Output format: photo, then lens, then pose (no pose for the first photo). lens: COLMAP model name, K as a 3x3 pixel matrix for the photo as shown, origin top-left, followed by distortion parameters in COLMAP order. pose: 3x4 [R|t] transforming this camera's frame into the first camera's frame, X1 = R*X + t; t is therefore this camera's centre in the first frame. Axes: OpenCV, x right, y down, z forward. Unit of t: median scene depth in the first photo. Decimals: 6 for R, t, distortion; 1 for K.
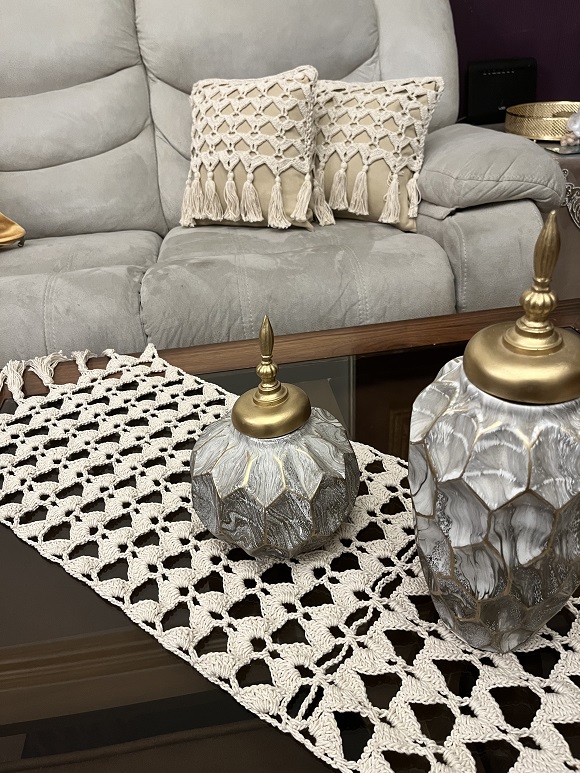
lens RADIAL K [[594.8, 0, 287.9], [0, 594.8, 389.5], [0, 0, 1]] dist [0.032555, -0.047017]
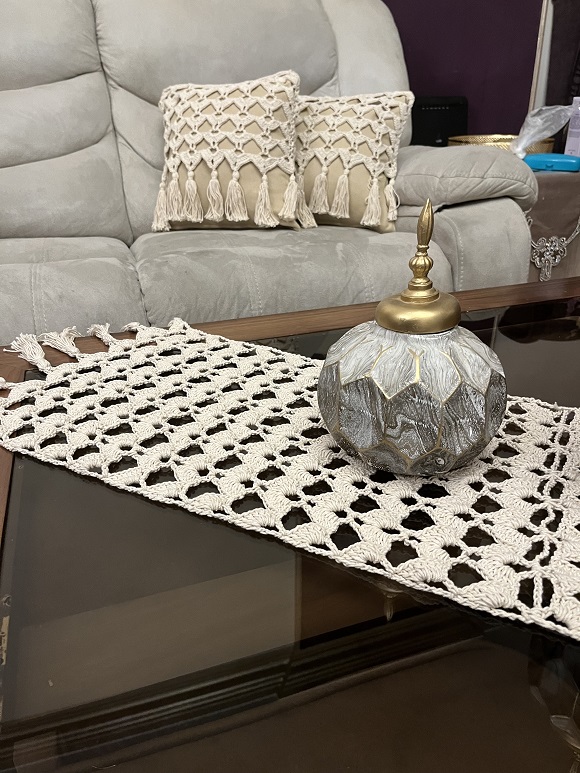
lens RADIAL K [[594.8, 0, 287.9], [0, 594.8, 399.9], [0, 0, 1]] dist [0.032555, -0.047017]
pose [[0.981670, -0.035484, 0.187257, -0.200545], [0.052916, 0.994631, -0.088930, 0.118984], [-0.183096, 0.097209, 0.978277, 0.064308]]
